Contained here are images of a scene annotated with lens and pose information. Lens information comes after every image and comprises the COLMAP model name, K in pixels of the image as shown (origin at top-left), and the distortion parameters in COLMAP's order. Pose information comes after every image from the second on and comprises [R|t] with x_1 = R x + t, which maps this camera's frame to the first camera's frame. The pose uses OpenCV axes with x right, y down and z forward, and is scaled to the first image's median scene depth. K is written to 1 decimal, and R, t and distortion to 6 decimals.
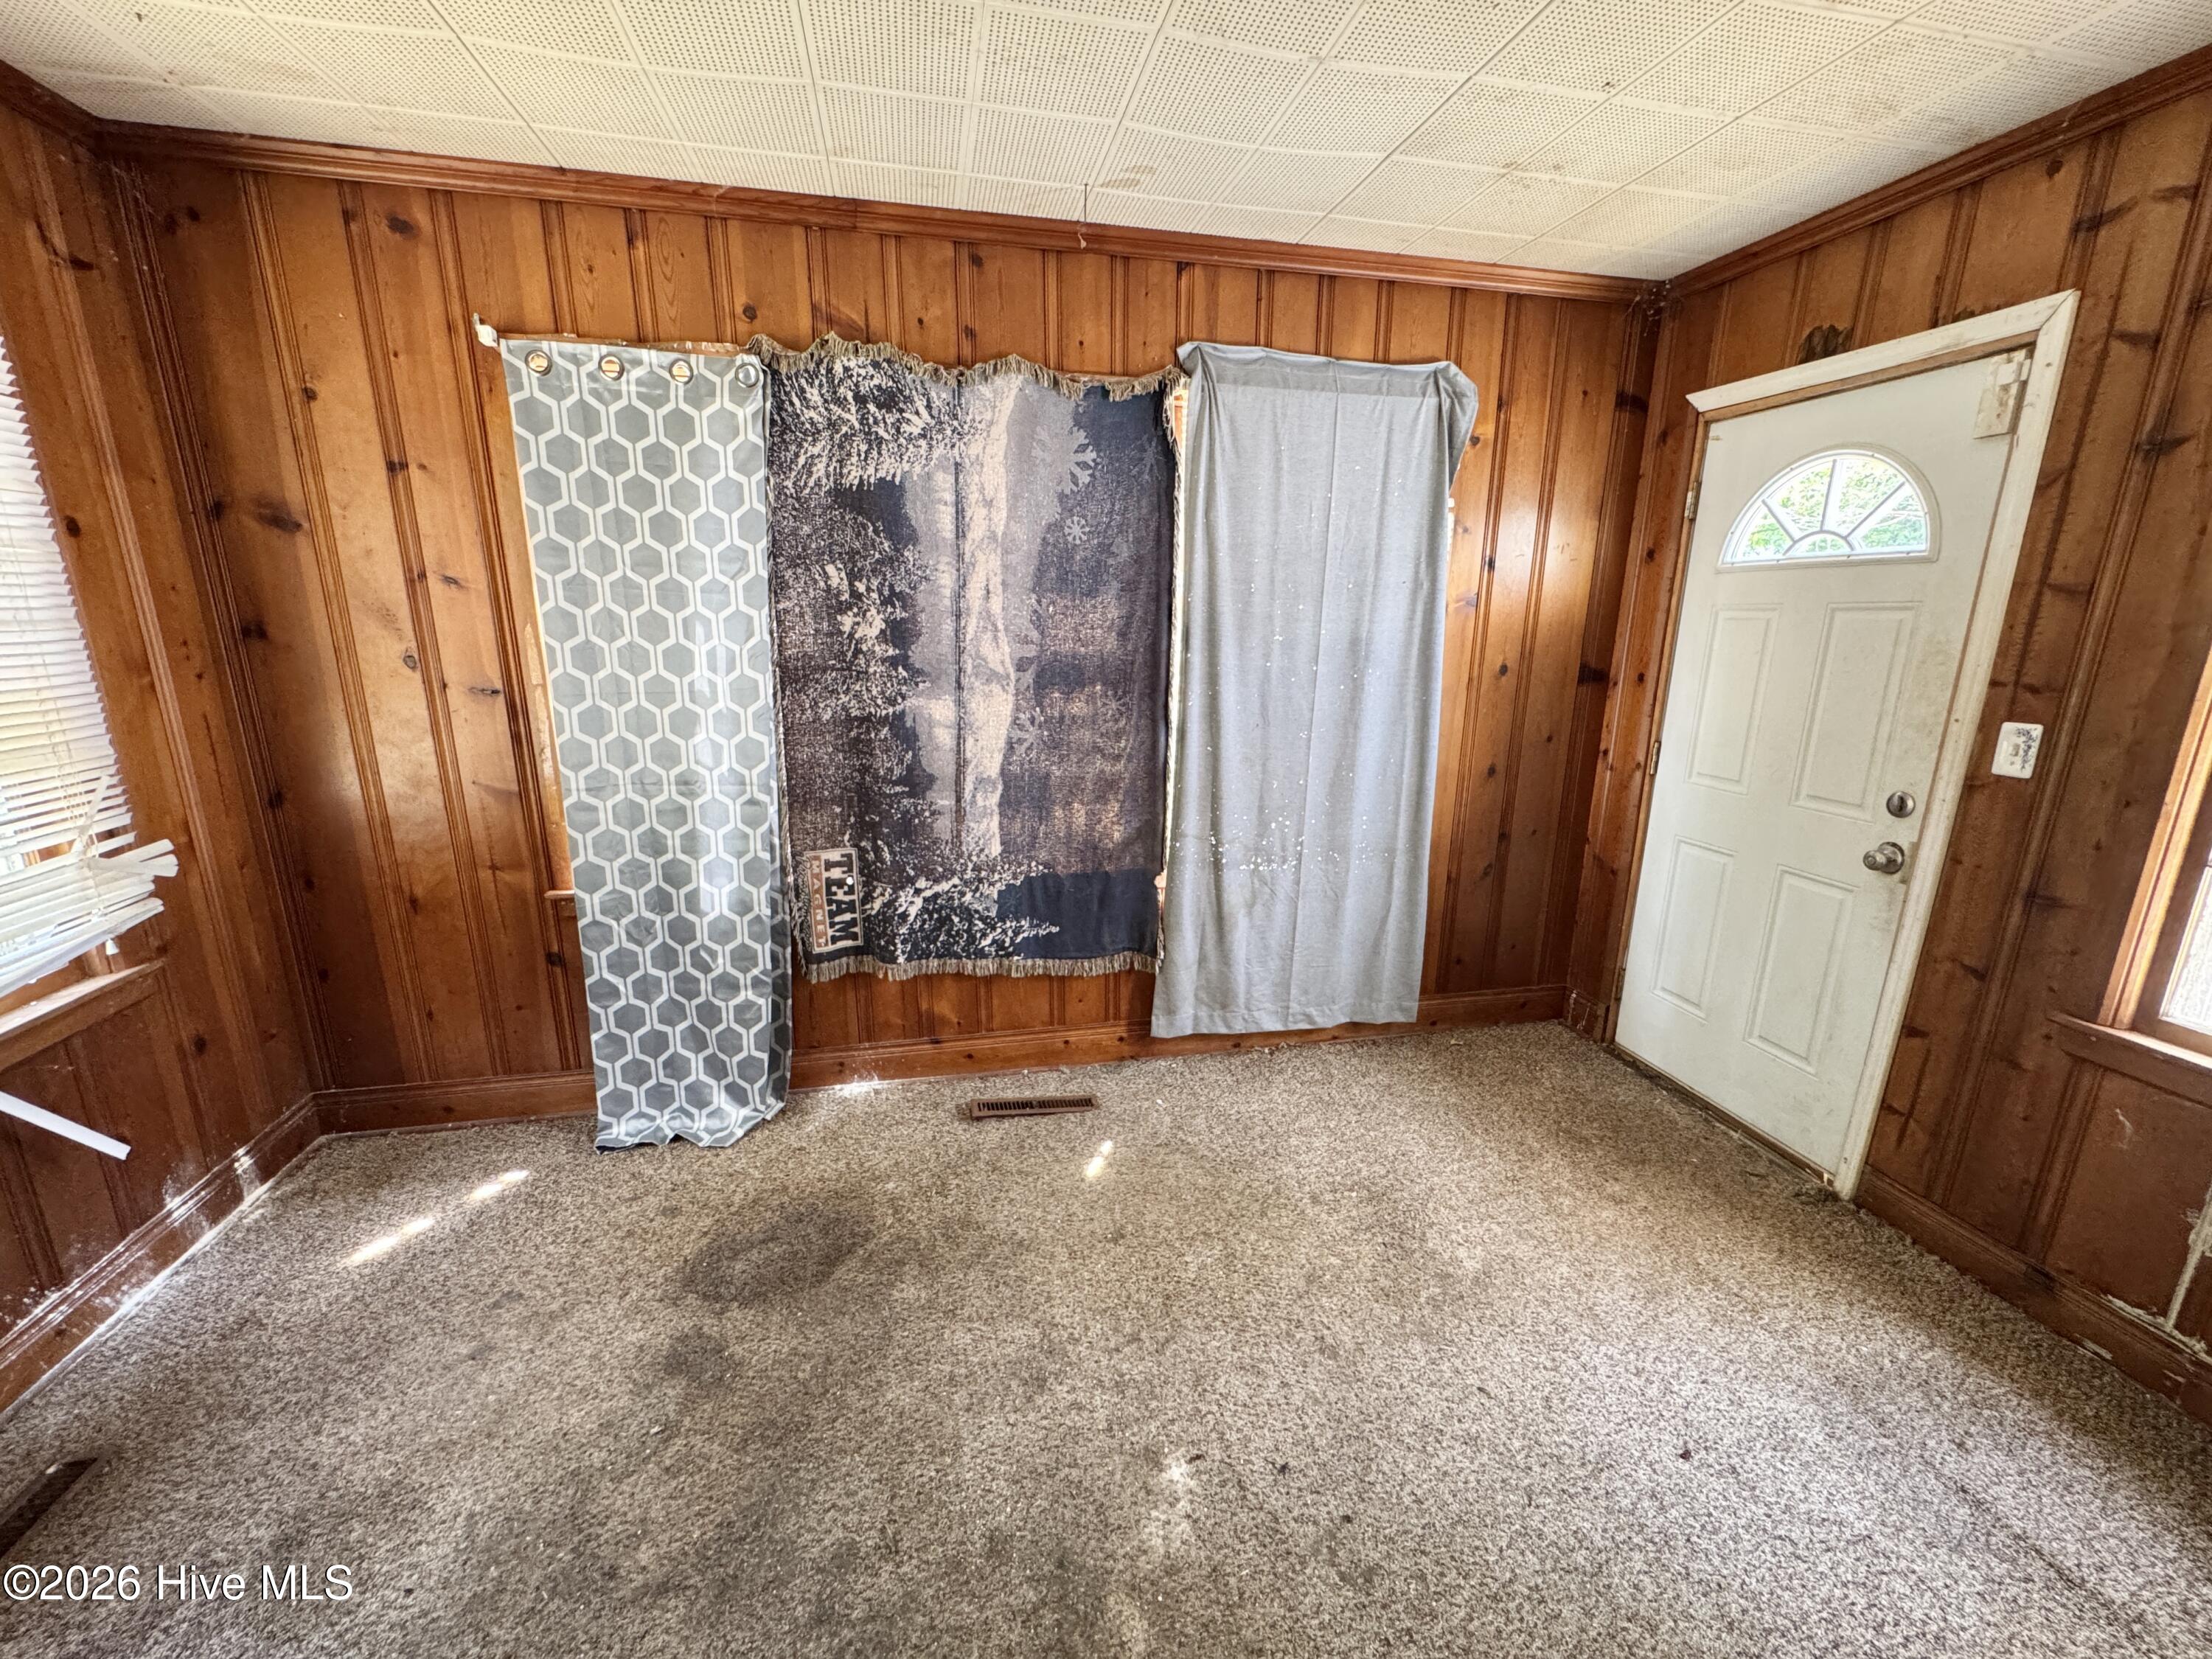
lens RADIAL K [[887.1, 0, 1105.7], [0, 887.1, 827.7], [0, 0, 1]] dist [-0.000453, -0.000006]
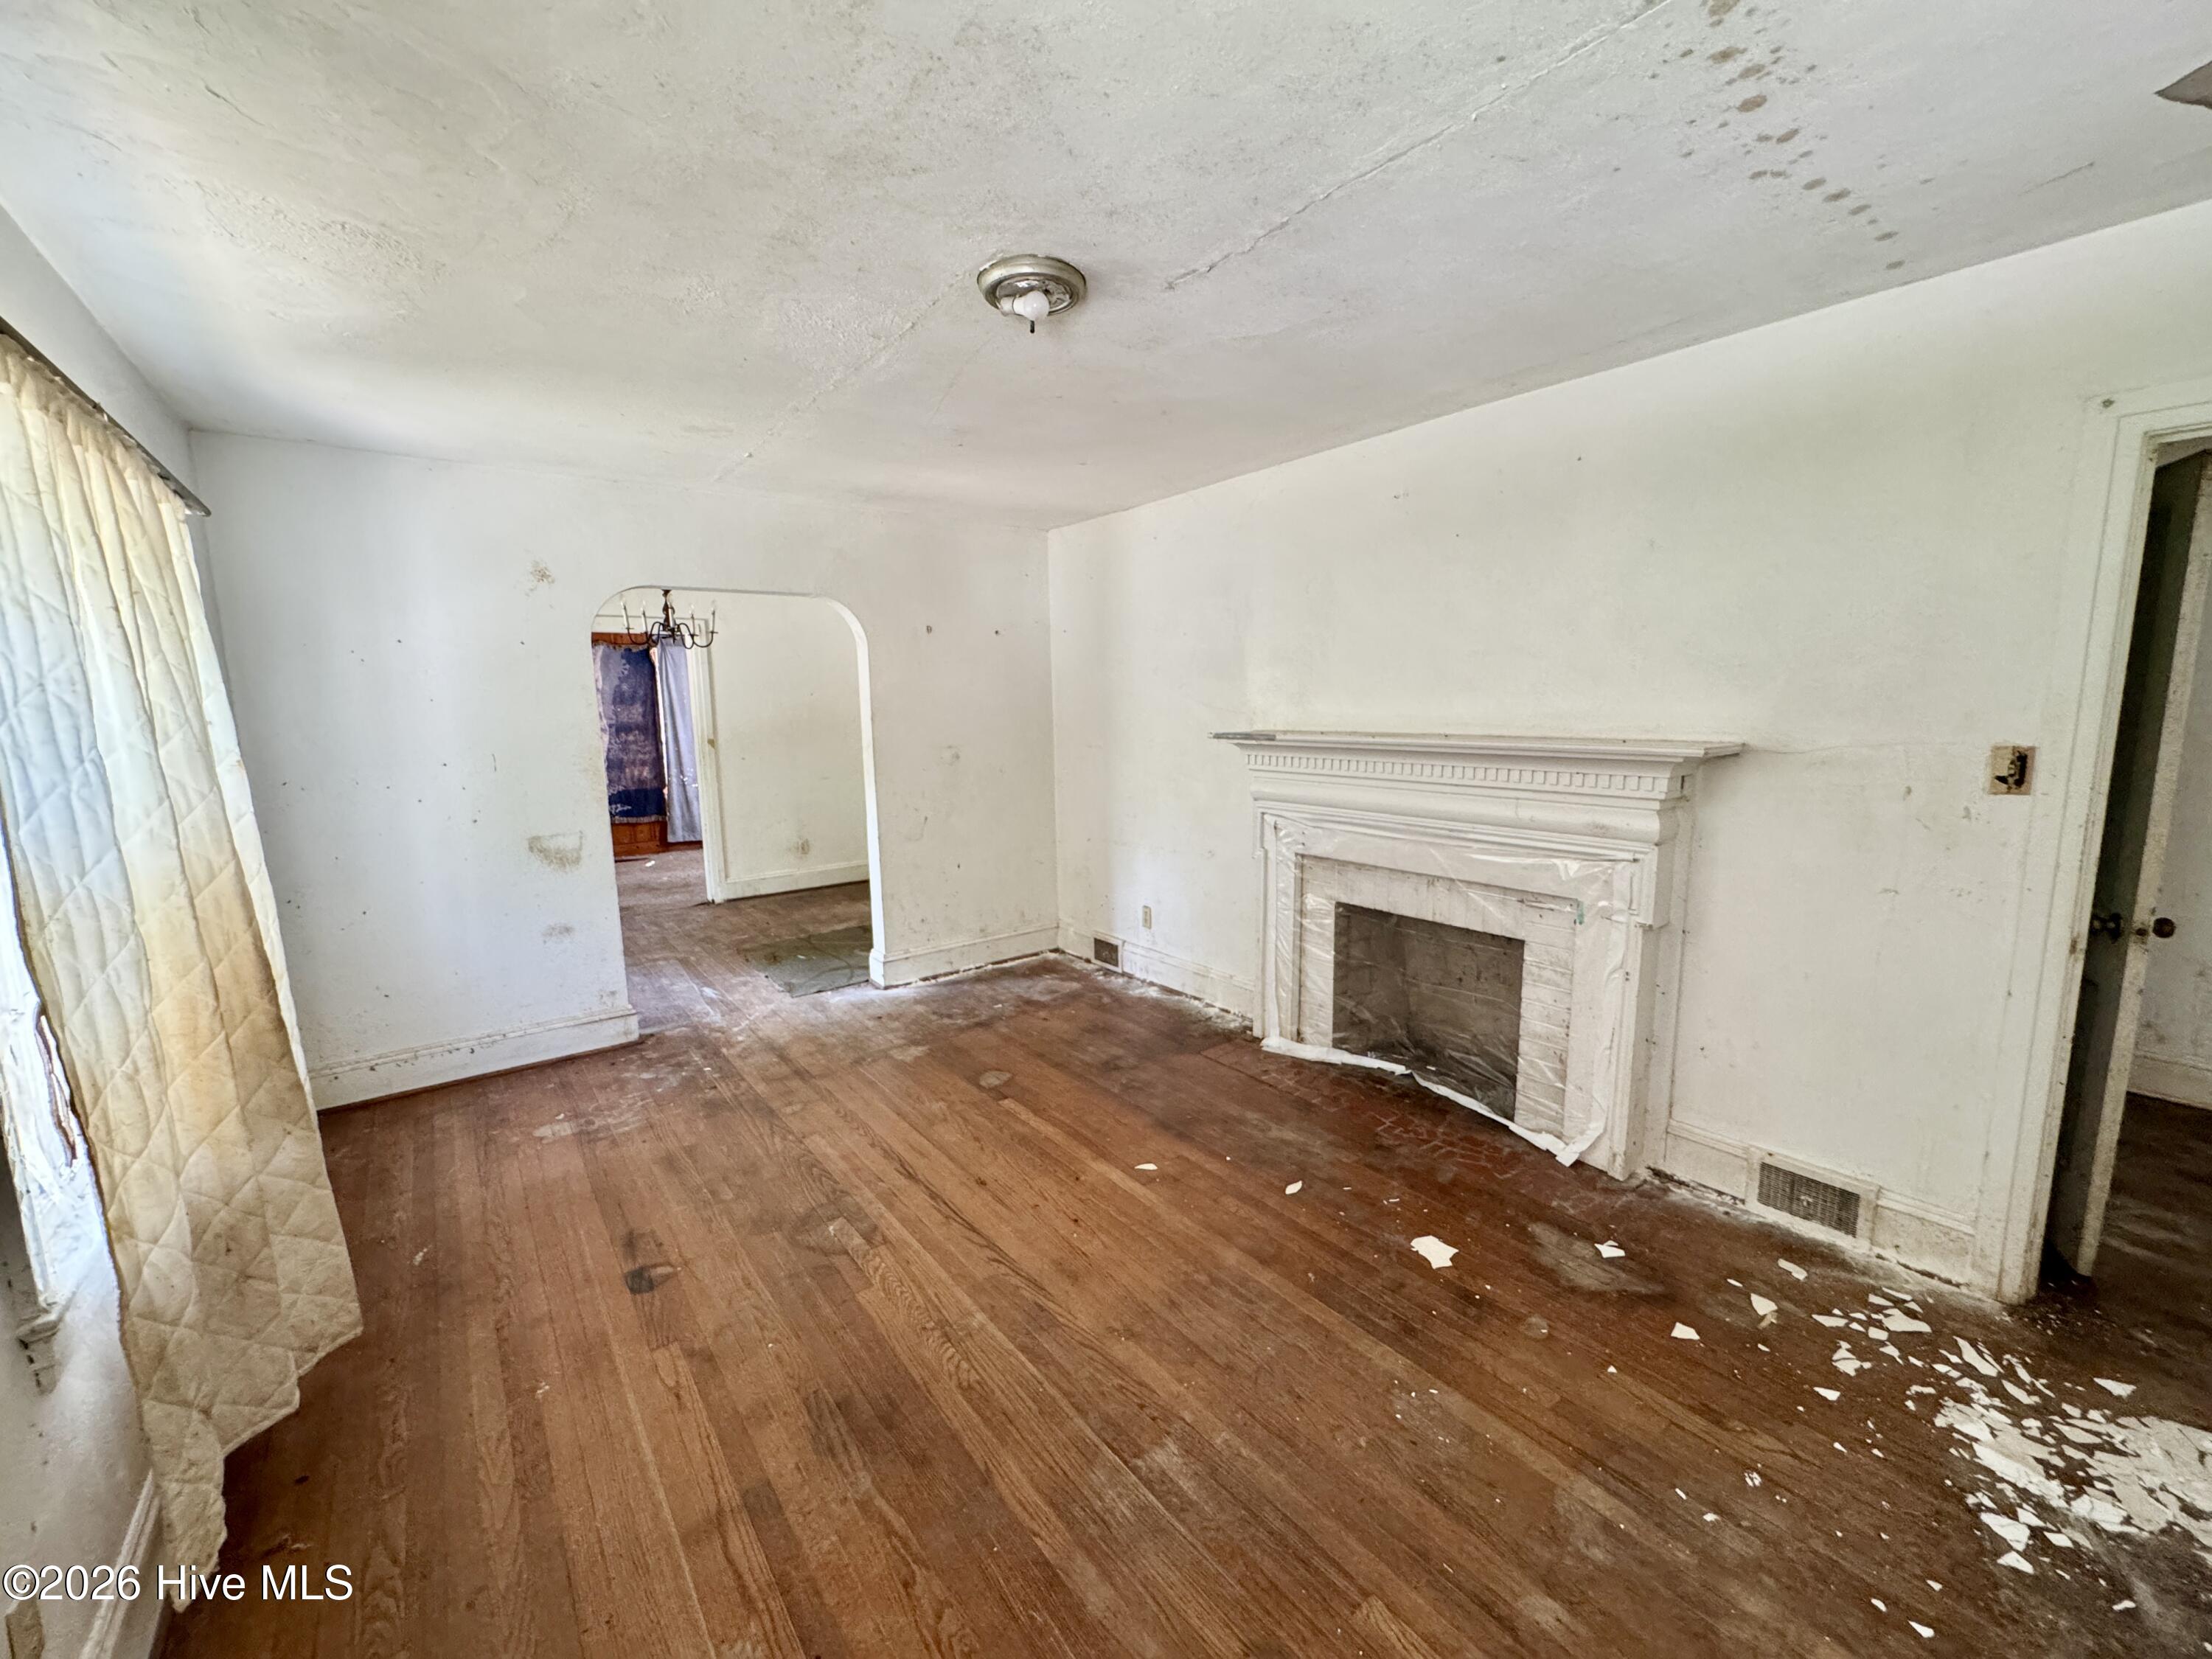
lens RADIAL K [[887.1, 0, 1105.2], [0, 887.1, 836.7], [0, 0, 1]] dist [-0.000453, -0.000006]
pose [[0.905149, -0.090114, 0.415433, 0.161043], [0.126632, 0.990063, -0.061148, 0.647611], [-0.405795, 0.107955, 0.907566, -2.656673]]
